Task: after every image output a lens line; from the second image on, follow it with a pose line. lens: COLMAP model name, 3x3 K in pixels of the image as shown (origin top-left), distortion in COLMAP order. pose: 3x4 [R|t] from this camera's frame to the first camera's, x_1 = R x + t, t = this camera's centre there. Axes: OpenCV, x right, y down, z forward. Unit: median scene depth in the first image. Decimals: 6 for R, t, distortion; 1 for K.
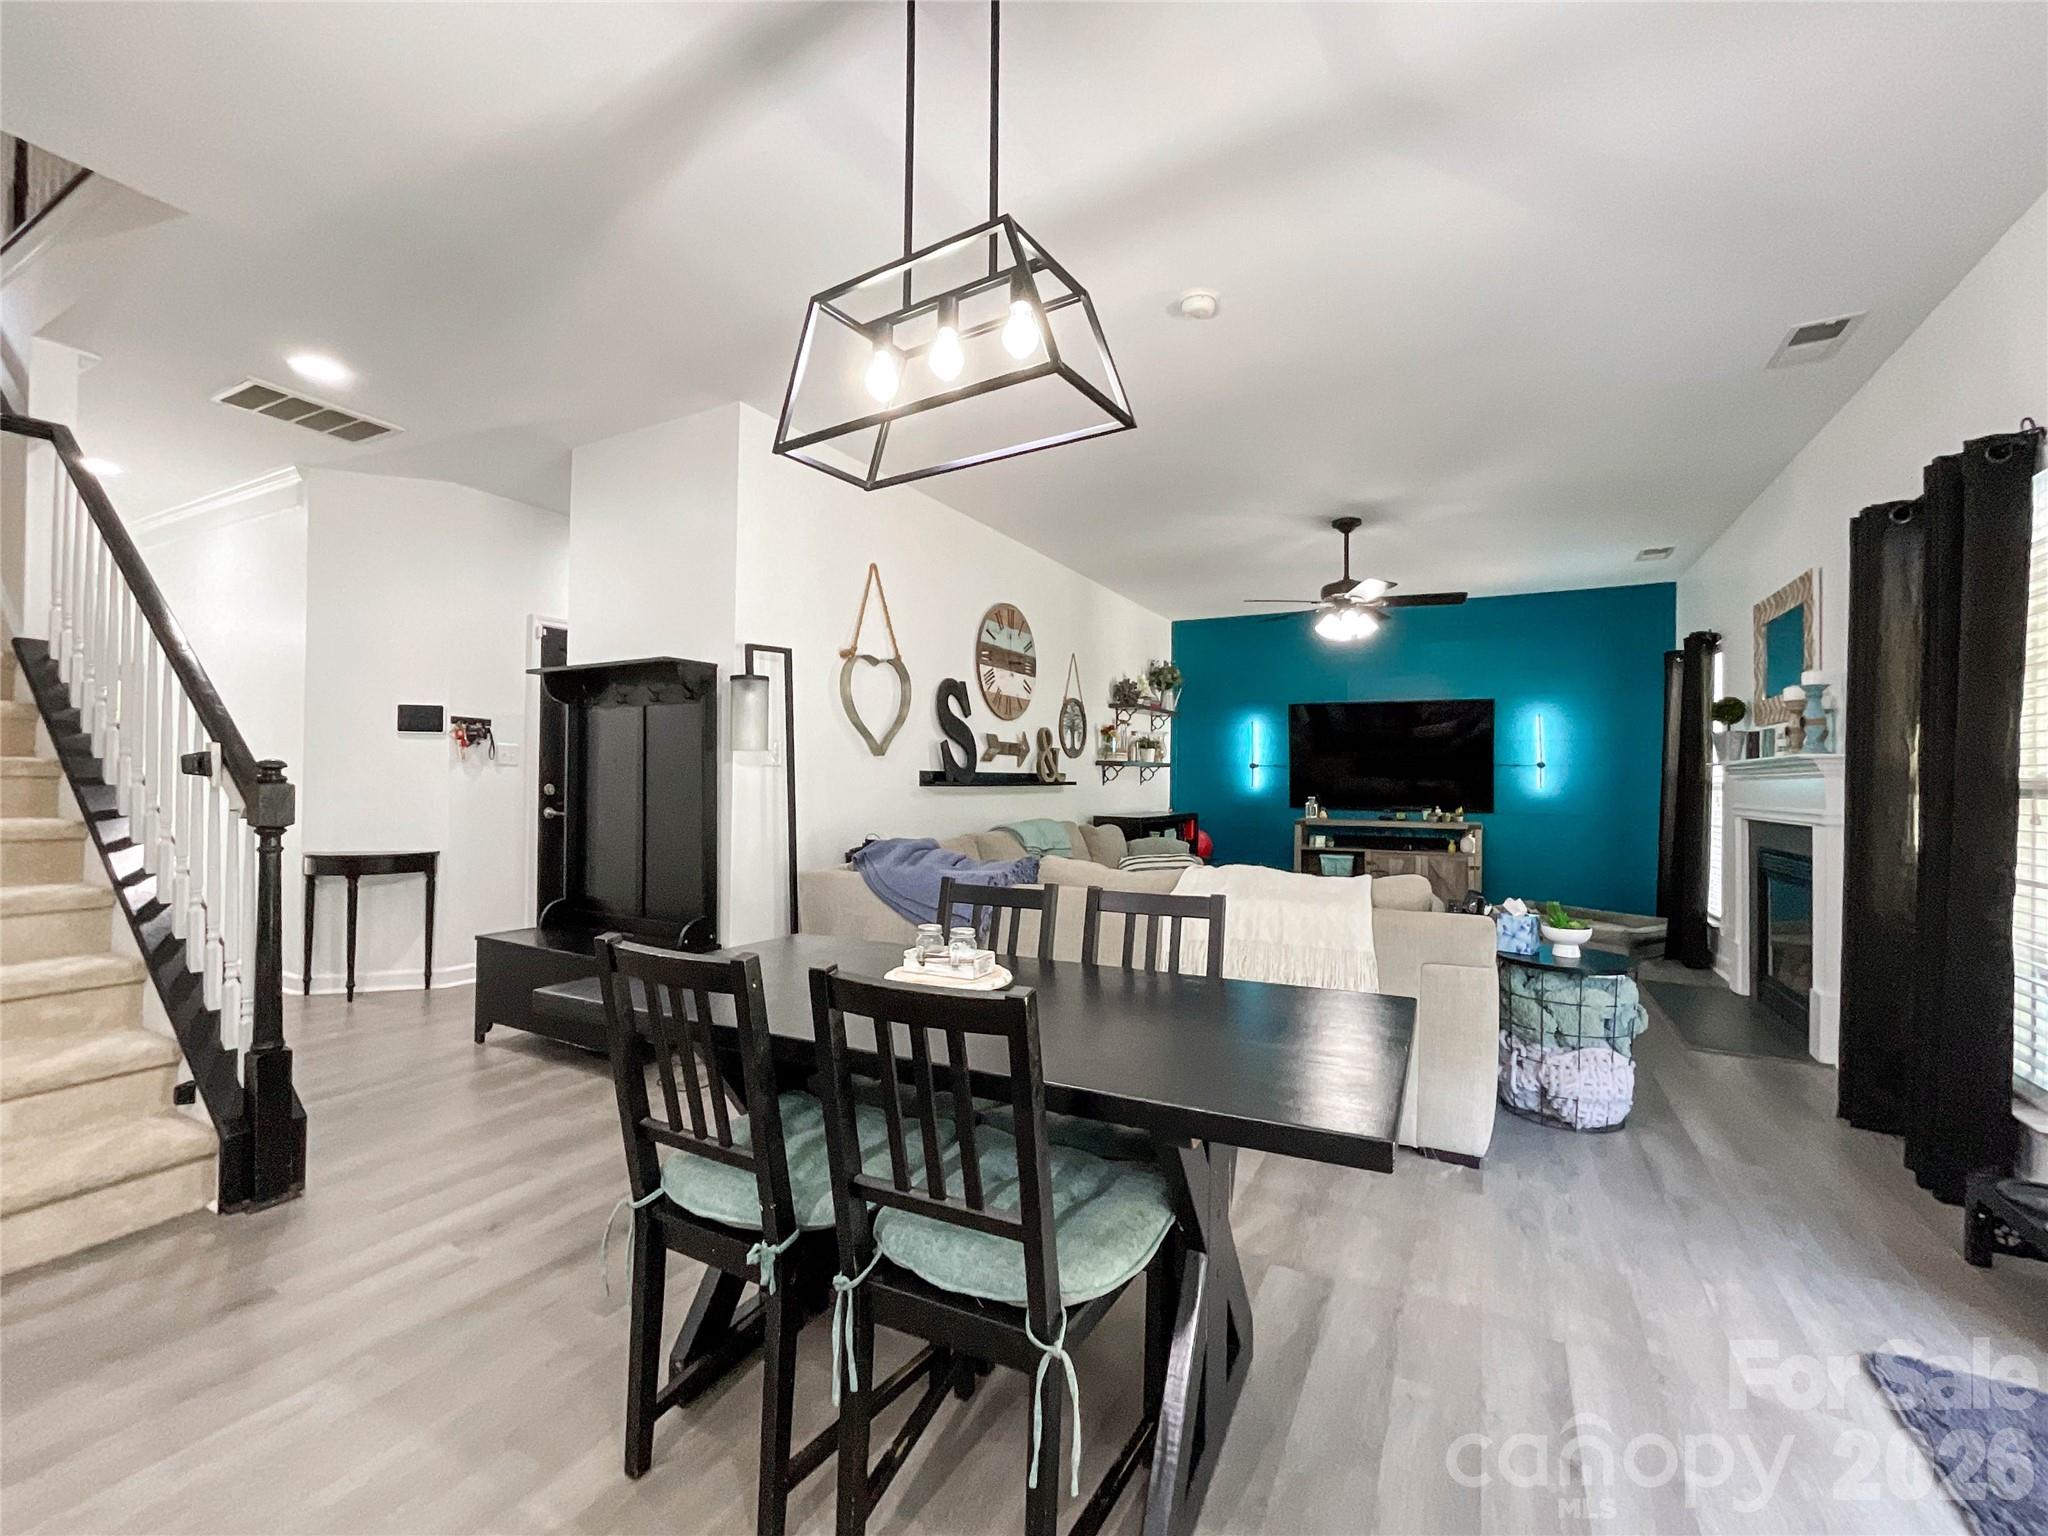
lens RADIAL K [[838.0, 0, 1034.3], [0, 838.0, 774.3], [0, 0, 1]] dist [-0.019233, -0.000049]
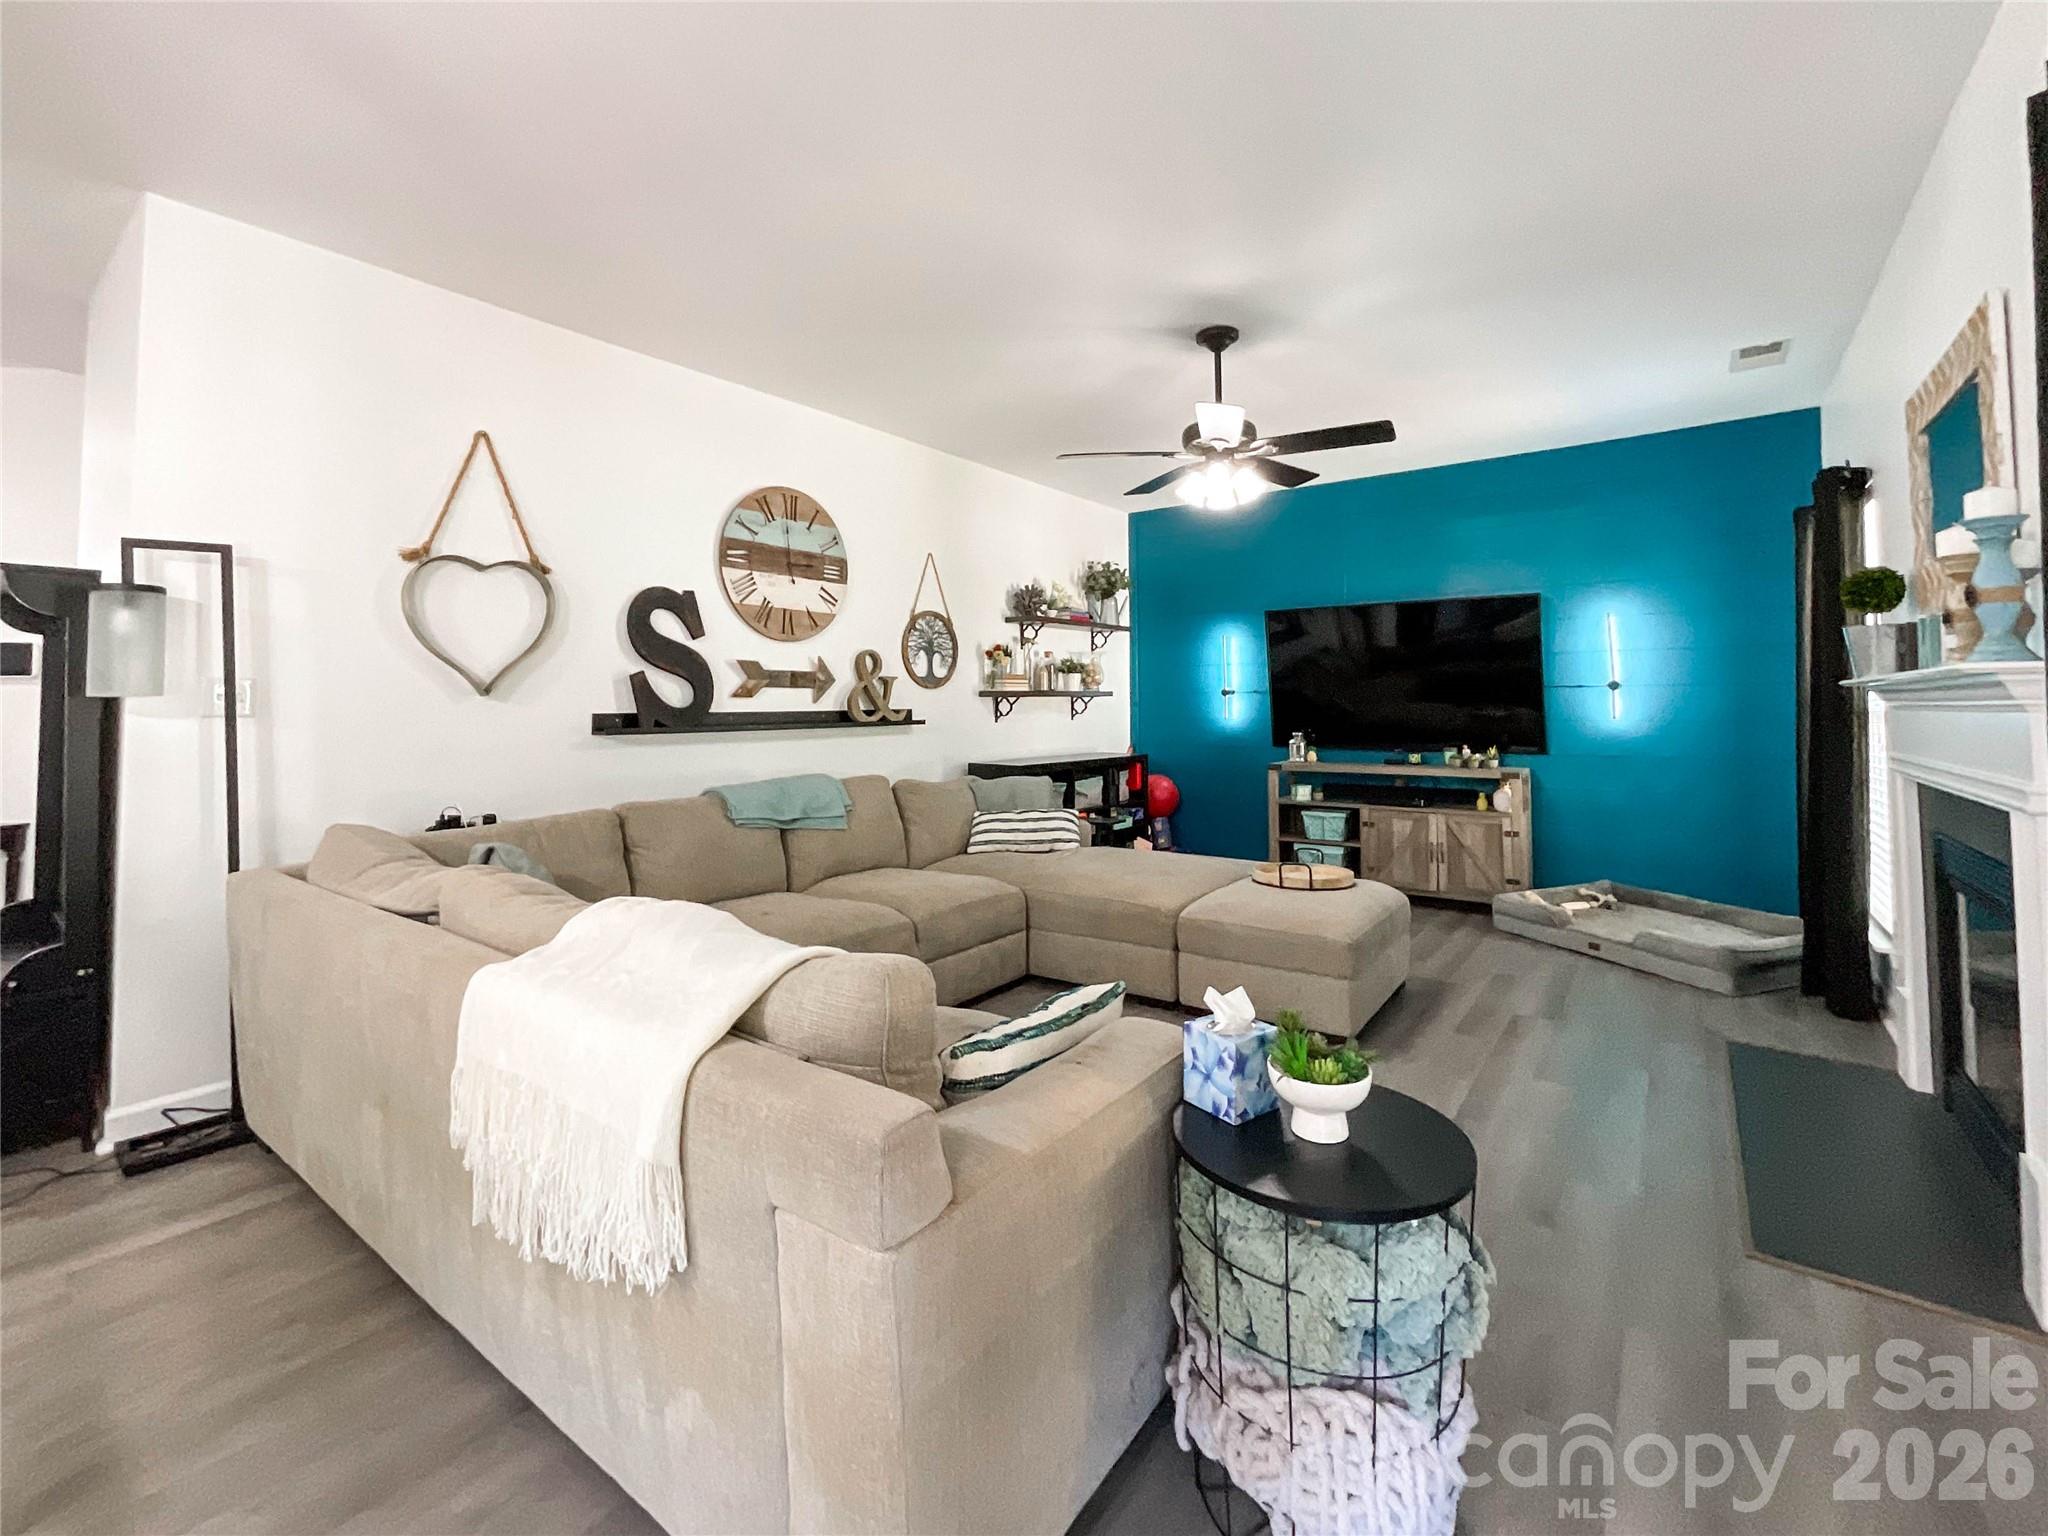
lens RADIAL K [[870.5, 0, 1027.9], [0, 870.5, 672.5], [0, 0, 1]] dist [-0.018826, 0.007362]
pose [[0.986874, -0.022963, -0.159854, 0.296760], [0.017844, 0.999283, -0.033388, -0.006803], [0.160506, 0.030097, 0.986576, 0.261414]]
